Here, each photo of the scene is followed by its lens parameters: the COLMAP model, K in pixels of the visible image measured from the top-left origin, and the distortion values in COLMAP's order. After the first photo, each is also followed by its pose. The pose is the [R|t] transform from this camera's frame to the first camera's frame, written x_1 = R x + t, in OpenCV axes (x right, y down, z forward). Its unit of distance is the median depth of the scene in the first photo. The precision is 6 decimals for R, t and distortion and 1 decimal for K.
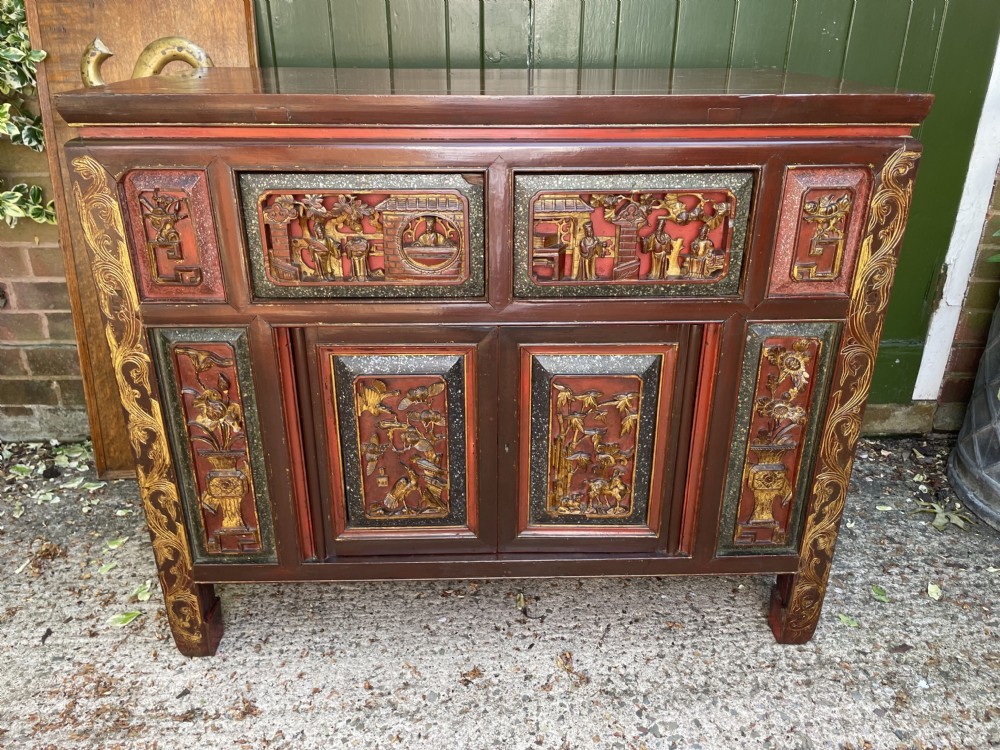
lens RADIAL K [[763.7, 0, 501.4], [0, 763.7, 366.9], [0, 0, 1]] dist [0.086214, -0.120625]
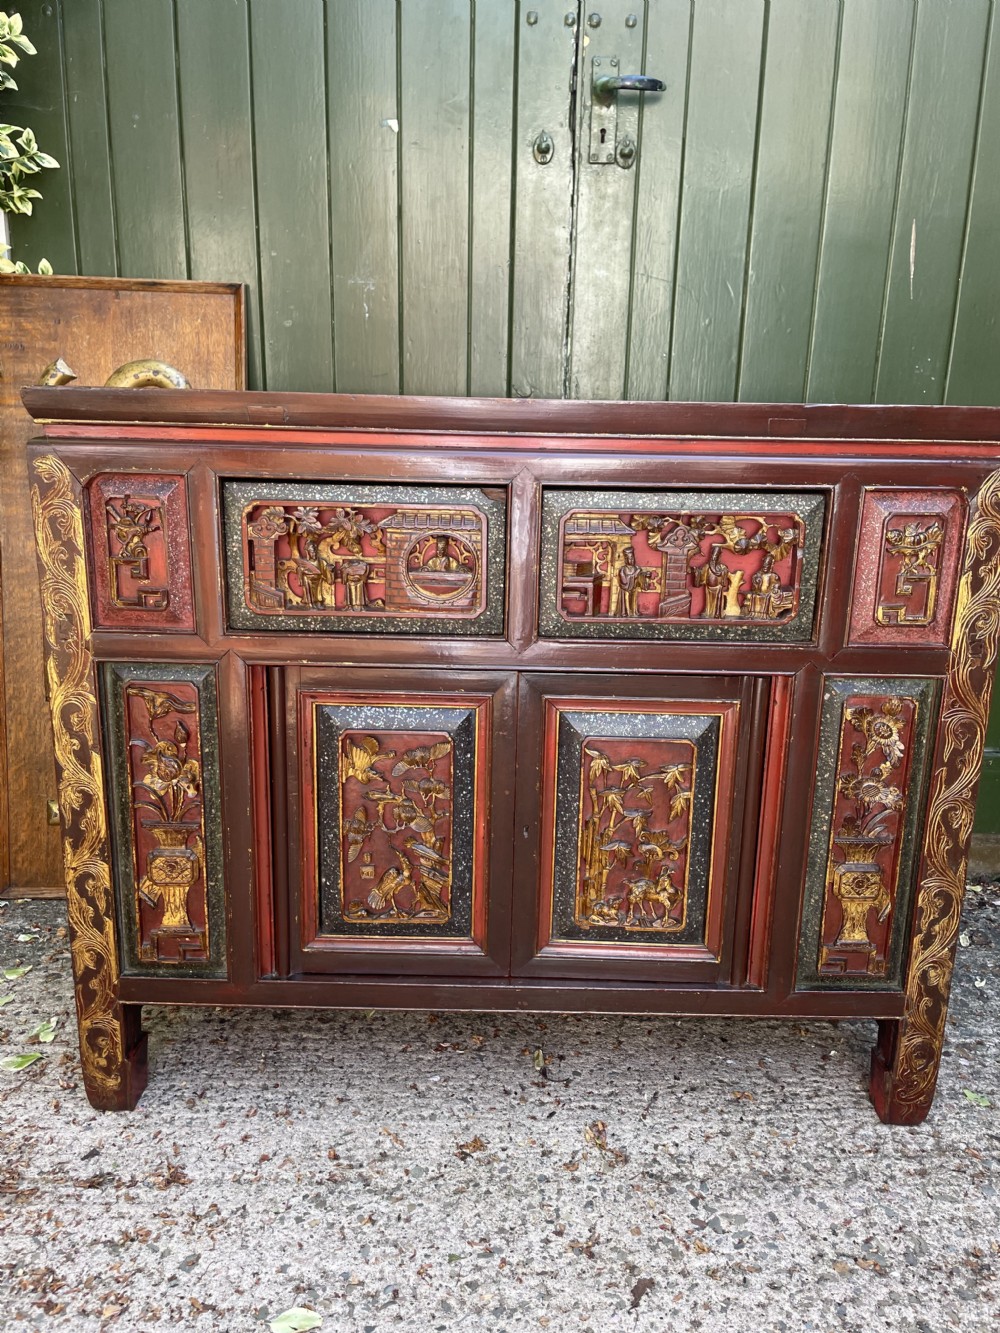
lens RADIAL K [[1018.1, 0, 503.3], [0, 1018.1, 659.9], [0, 0, 1]] dist [0.086214, -0.120625]
pose [[0.999371, 0.026176, -0.023916, 0.004520], [-0.029915, 0.984562, -0.172459, 0.110406], [0.019033, 0.173066, 0.984726, -0.072274]]
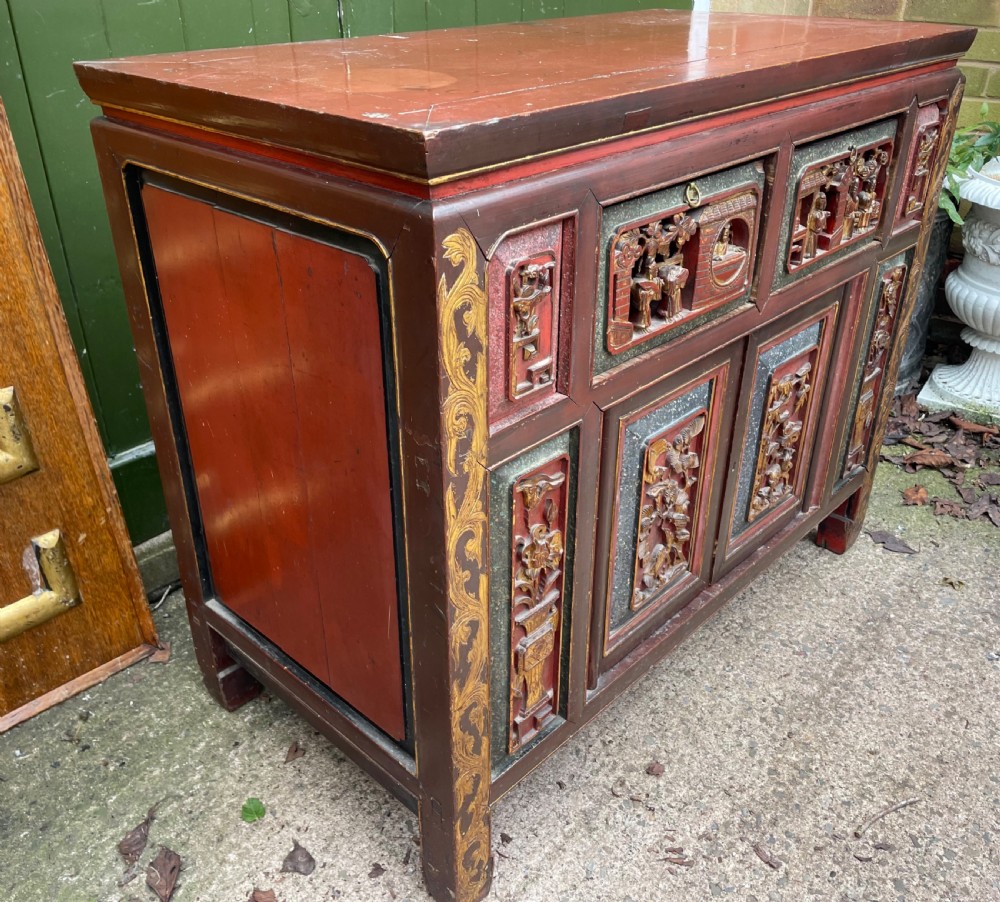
lens RADIAL K [[889.8, 0, 478.9], [0, 889.8, 436.2], [0, 0, 1]] dist [0.067492, -0.066665]
pose [[0.725625, -0.332991, 0.602151, -0.801968], [0.286538, 0.941848, 0.175551, -0.189466], [-0.625592, 0.045155, 0.778843, 0.360372]]
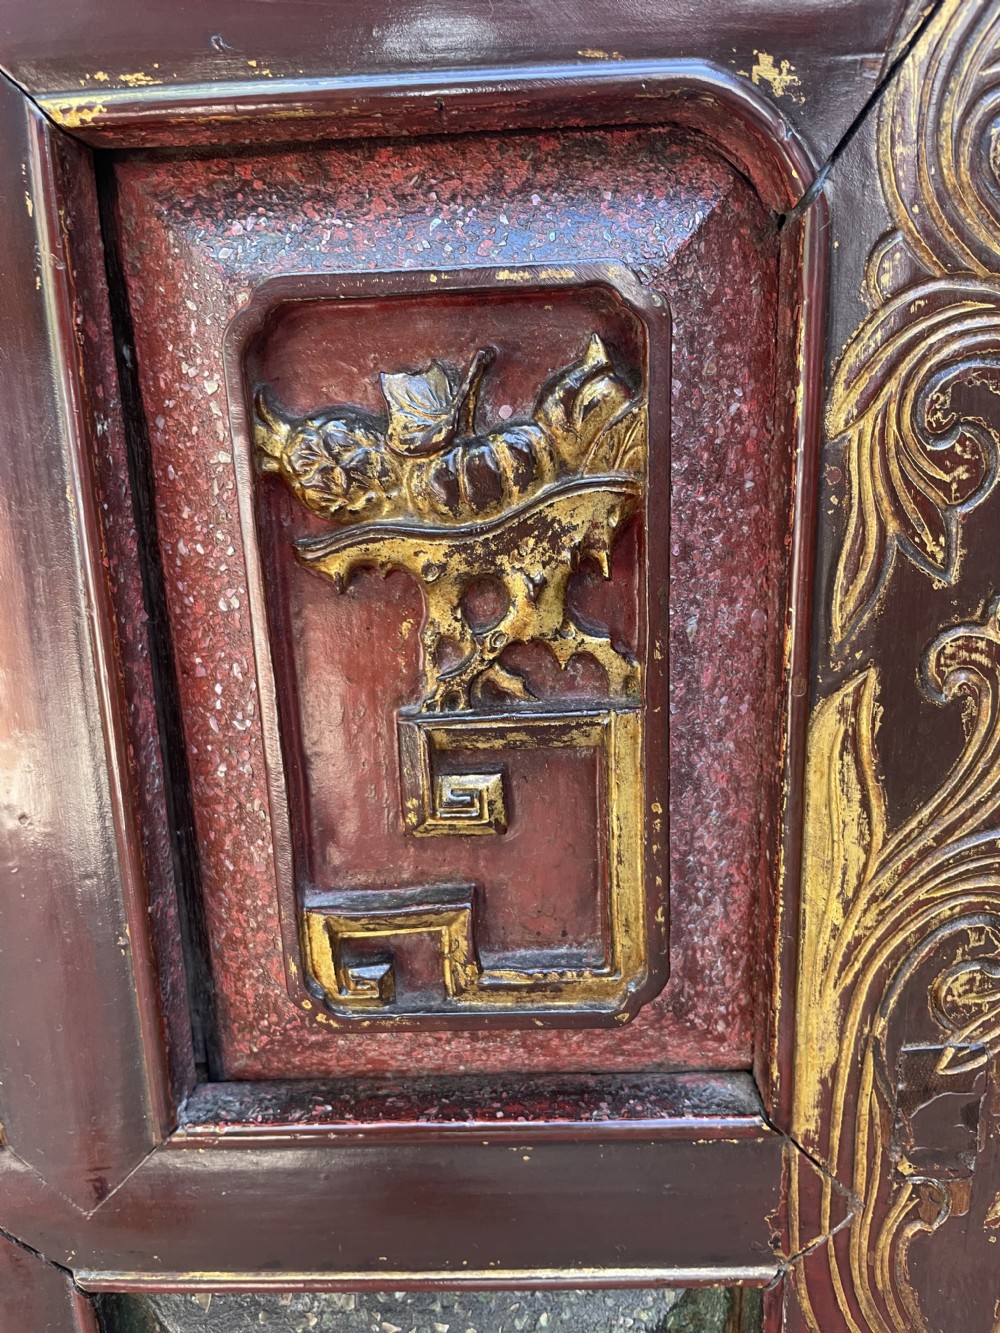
lens RADIAL K [[1018.1, 0, 496.8], [0, 1018.1, 638.9], [0, 0, 1]] dist [0.086214, -0.120625]
pose [[0.998414, -0.020979, -0.052244, 0.365191], [0.011371, 0.983996, -0.177825, -0.125502], [0.055138, 0.176949, 0.982674, 0.712412]]
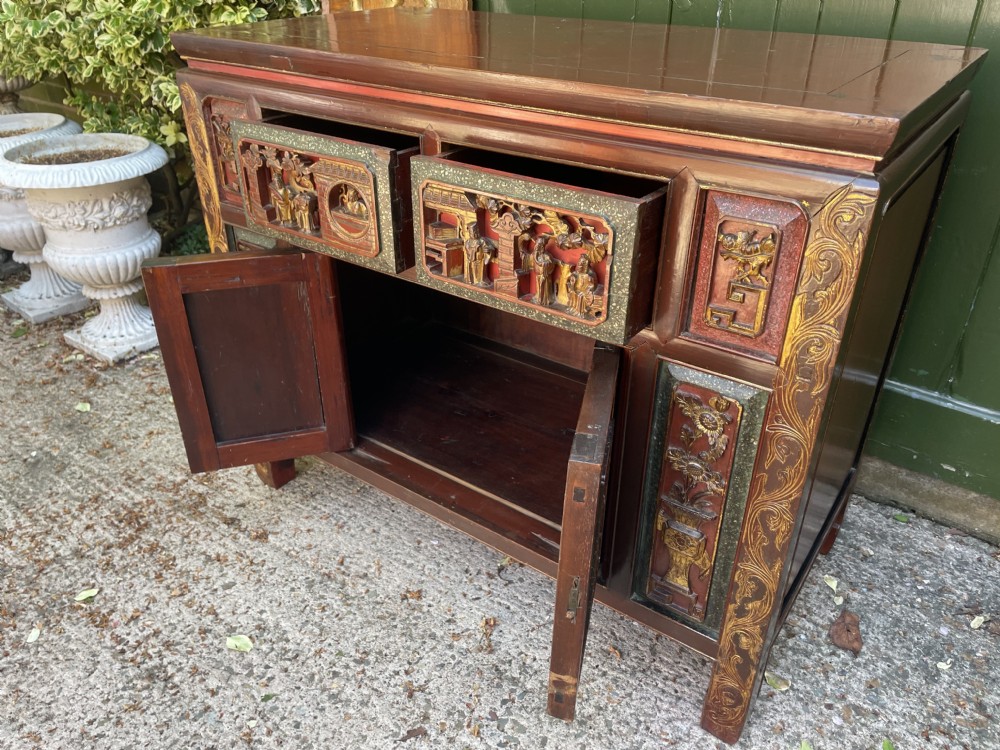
lens RADIAL K [[763.7, 0, 492.1], [0, 763.7, 373.2], [0, 0, 1]] dist [0.086214, -0.120625]
pose [[0.791066, 0.303980, -0.530859, 0.566313], [-0.246446, 0.952624, 0.178247, -0.132705], [0.559893, -0.010177, 0.828503, 0.164584]]
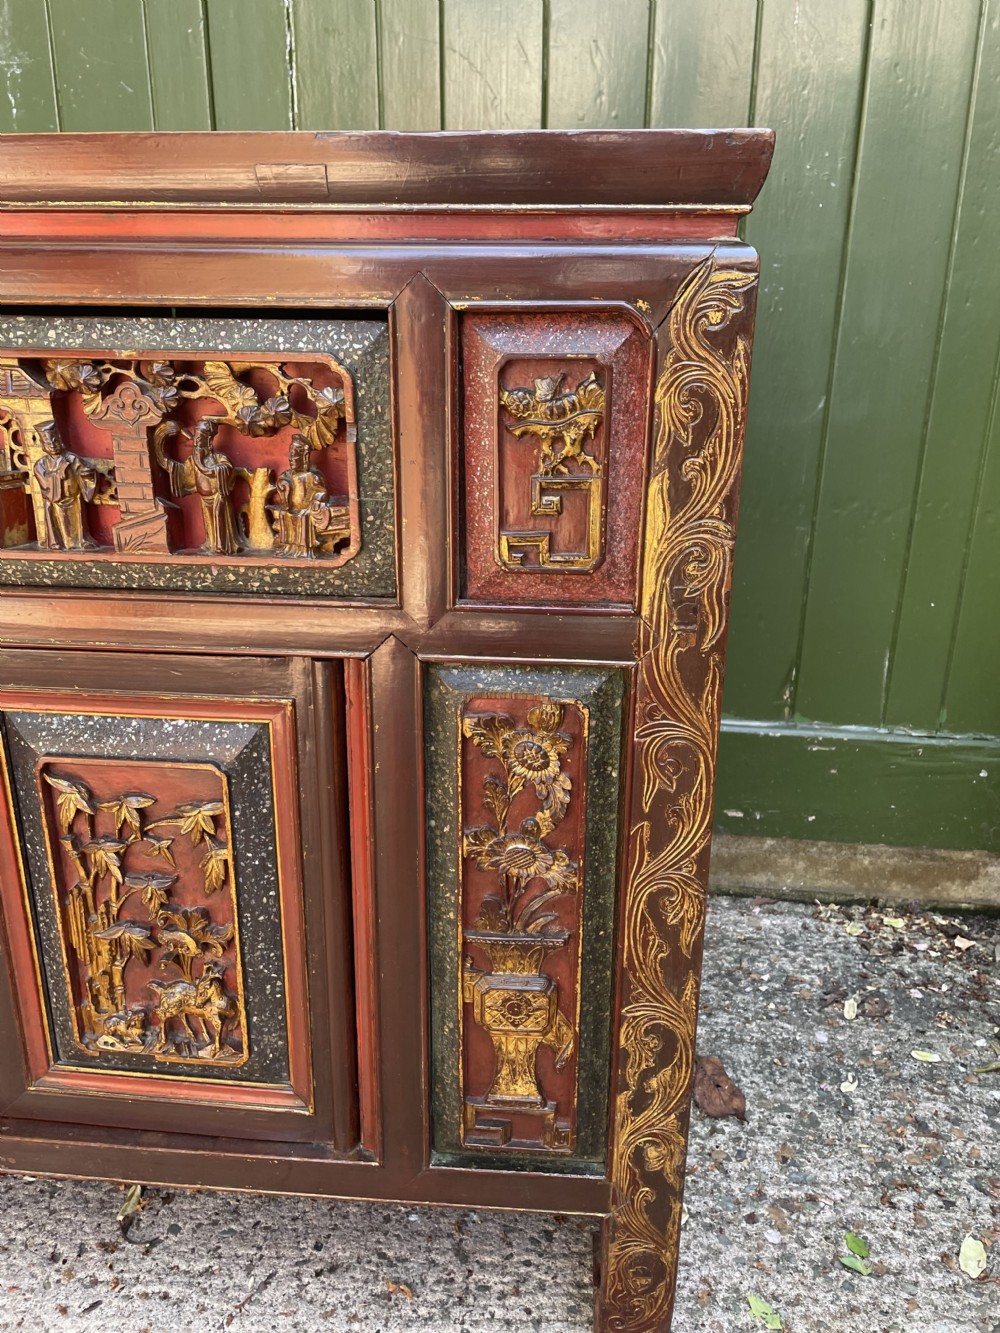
lens RADIAL K [[1018.1, 0, 506.8], [0, 1018.1, 655.1], [0, 0, 1]] dist [0.086214, -0.120625]
pose [[0.993338, 0.043720, -0.106626, 0.388874], [-0.053991, 0.993972, -0.095423, -0.004856], [0.101811, 0.100544, 0.989710, 0.364595]]
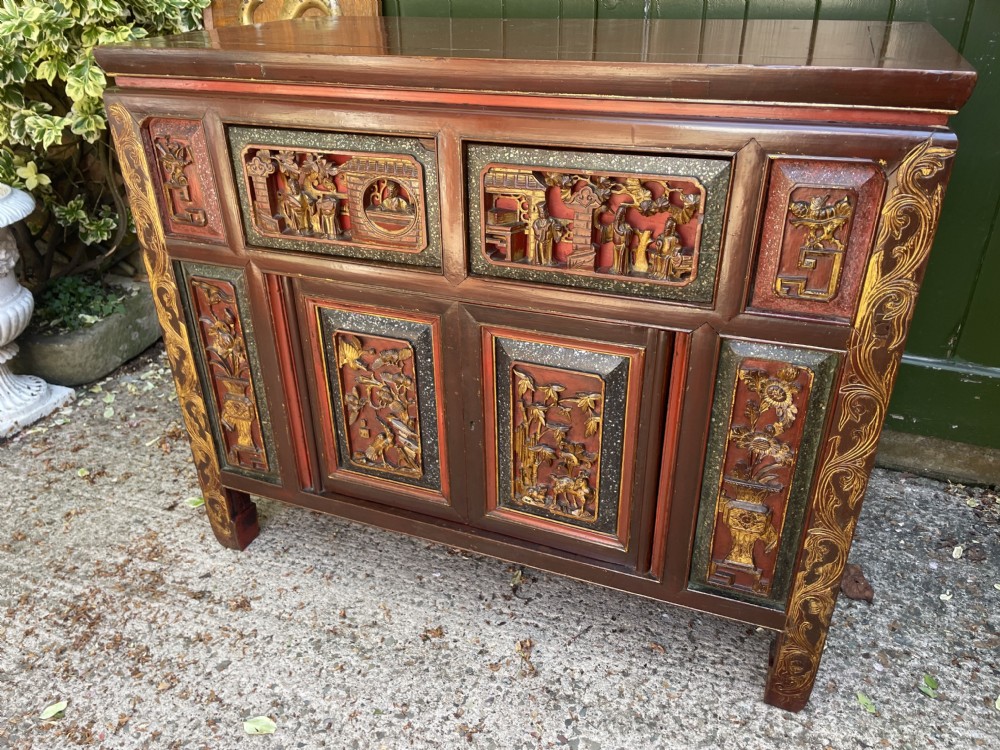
lens RADIAL K [[763.7, 0, 490.5], [0, 763.7, 380.1], [0, 0, 1]] dist [0.086214, -0.120625]
pose [[0.917400, 0.174936, -0.357456, 0.356757], [-0.142605, 0.983063, 0.115112, -0.064754], [0.371539, -0.054629, 0.926809, 0.100311]]
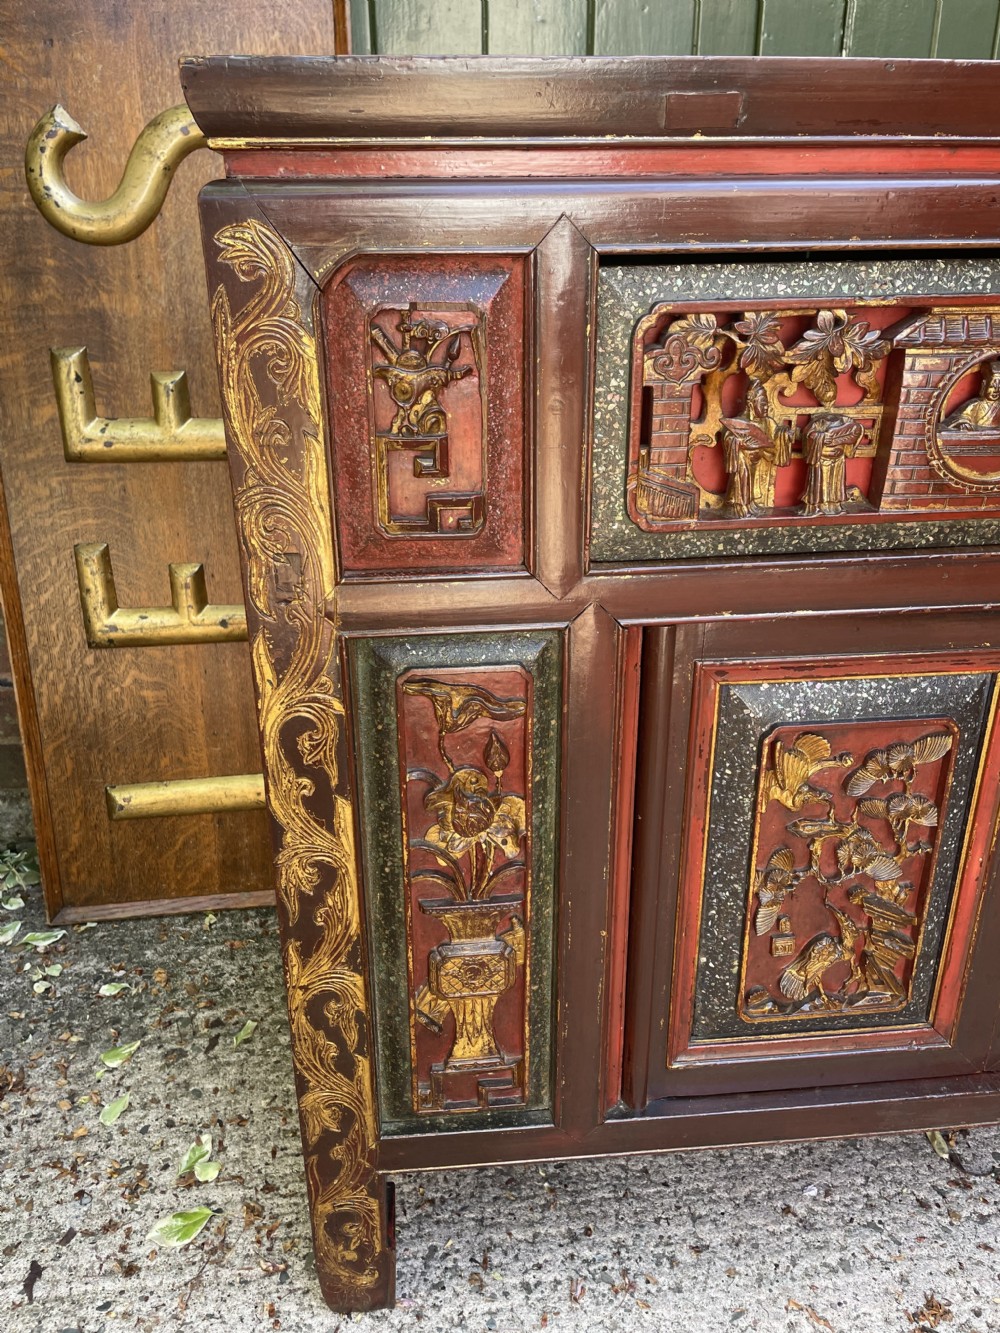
lens RADIAL K [[1018.1, 0, 493.6], [0, 1018.1, 665.6], [0, 0, 1]] dist [0.086214, -0.120625]
pose [[0.997492, -0.038052, 0.059677, -0.359848], [0.039312, 0.999025, -0.020078, -0.017607], [-0.058855, 0.022374, 0.998016, 0.364510]]
